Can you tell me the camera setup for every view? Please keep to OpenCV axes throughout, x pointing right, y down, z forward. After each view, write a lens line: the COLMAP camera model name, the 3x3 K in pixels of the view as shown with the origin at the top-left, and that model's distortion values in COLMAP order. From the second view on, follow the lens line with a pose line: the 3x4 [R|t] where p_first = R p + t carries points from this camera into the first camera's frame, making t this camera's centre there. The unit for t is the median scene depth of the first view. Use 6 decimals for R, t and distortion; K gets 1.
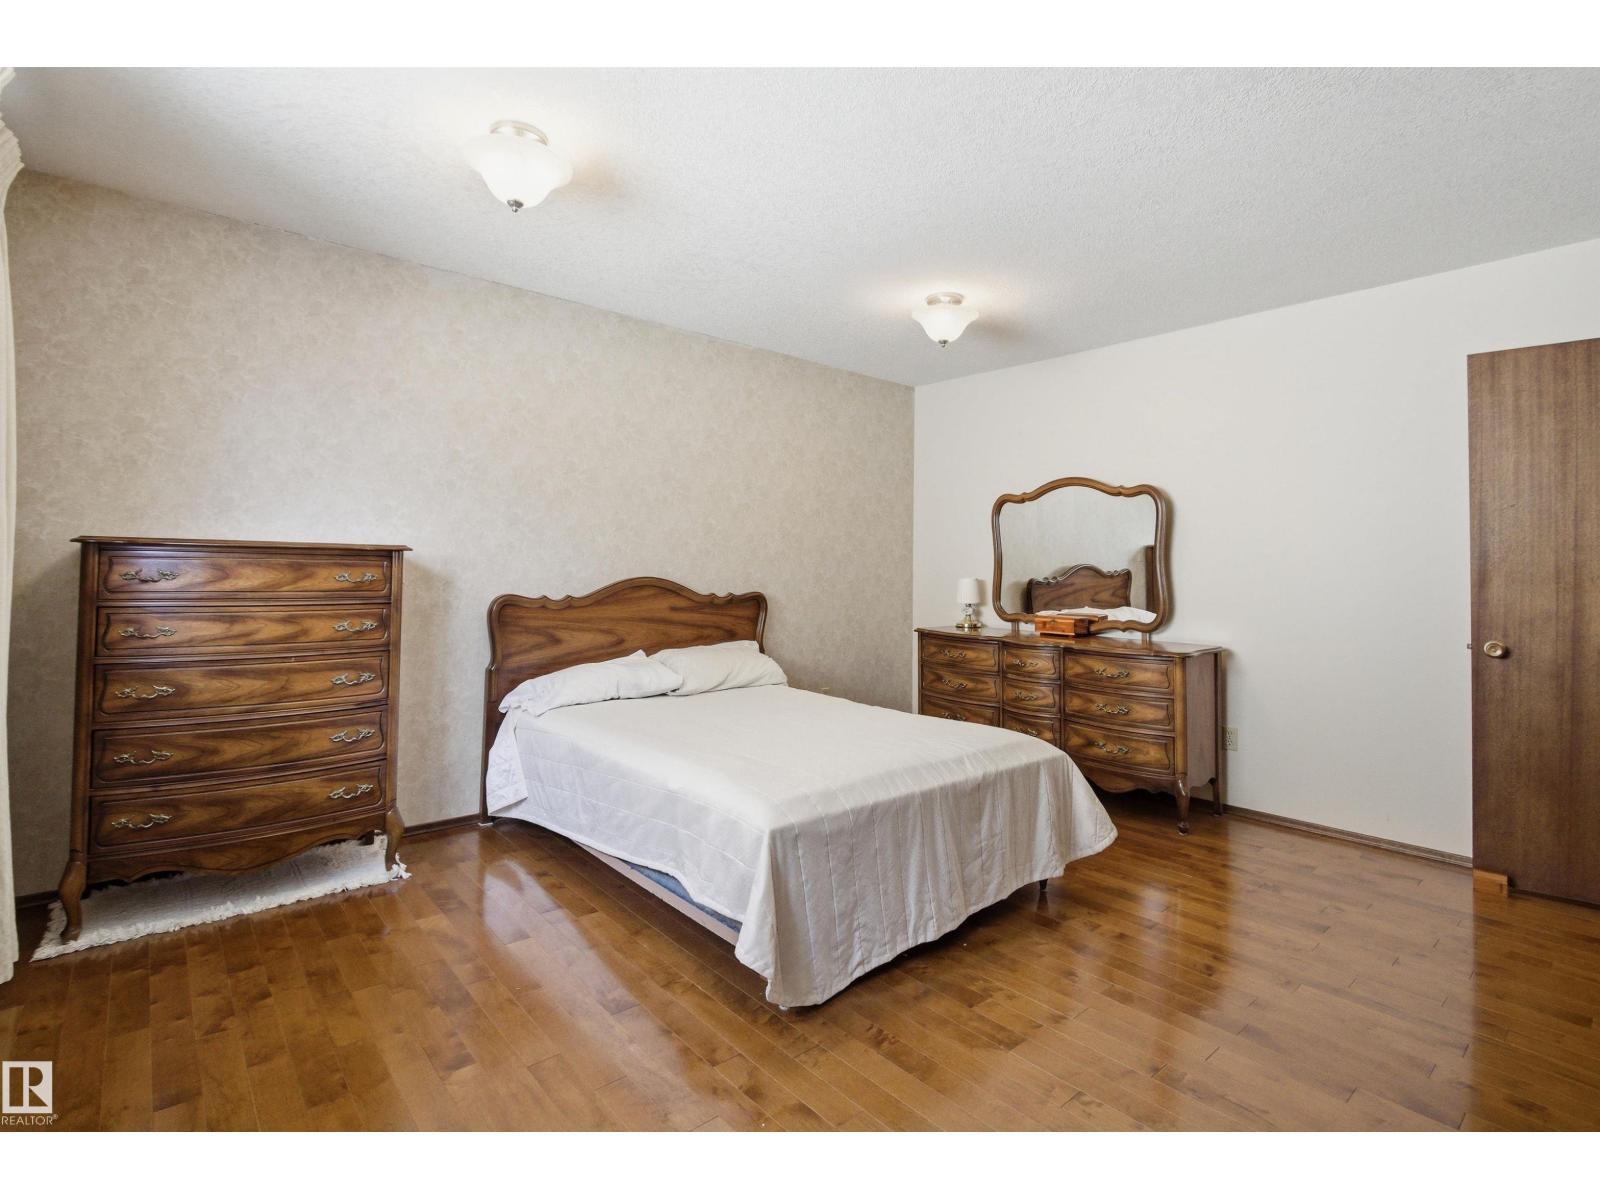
lens RADIAL K [[758.5, 0, 810.2], [0, 758.5, 589.2], [0, 0, 1]] dist [-0.008242, 0.000617]
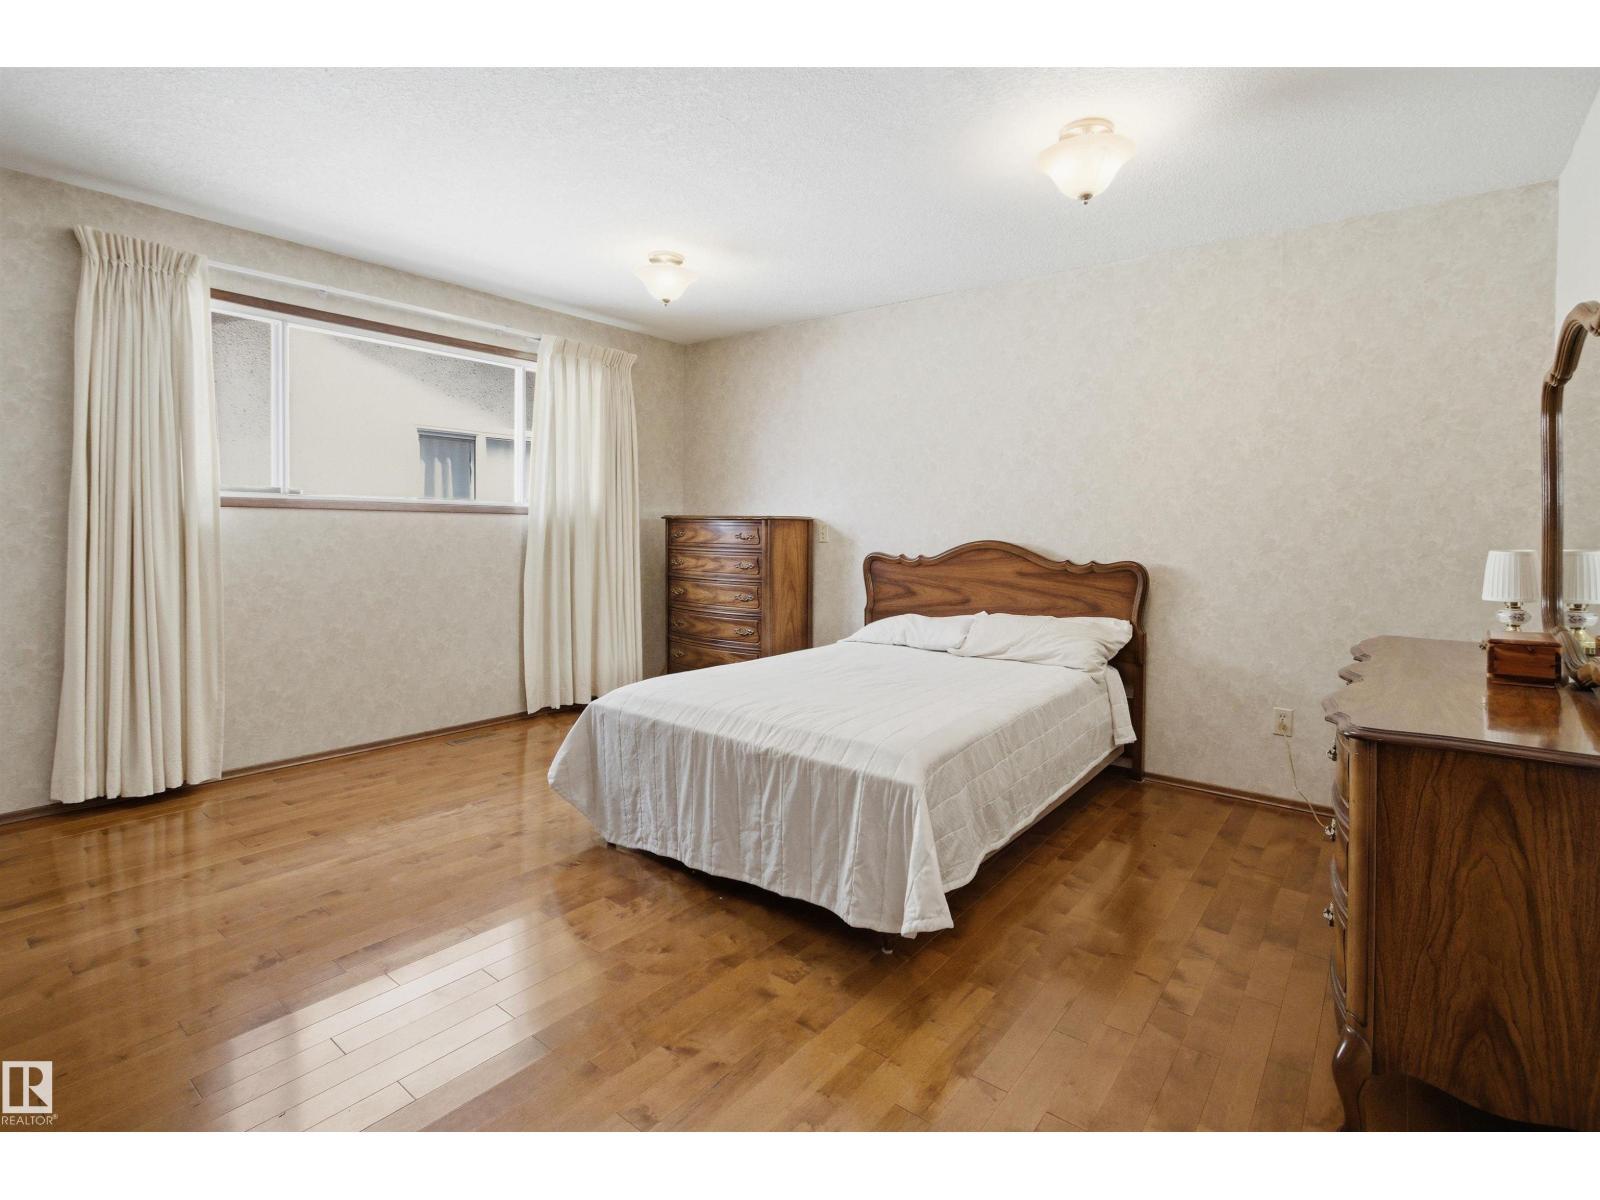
lens RADIAL K [[758.5, 0, 810.2], [0, 758.5, 589.2], [0, 0, 1]] dist [-0.008242, 0.000617]
pose [[0.212733, 0.070295, -0.974579, 0.808564], [-0.033142, 0.997354, 0.064703, -0.009639], [0.976548, 0.018535, 0.214500, 0.603860]]
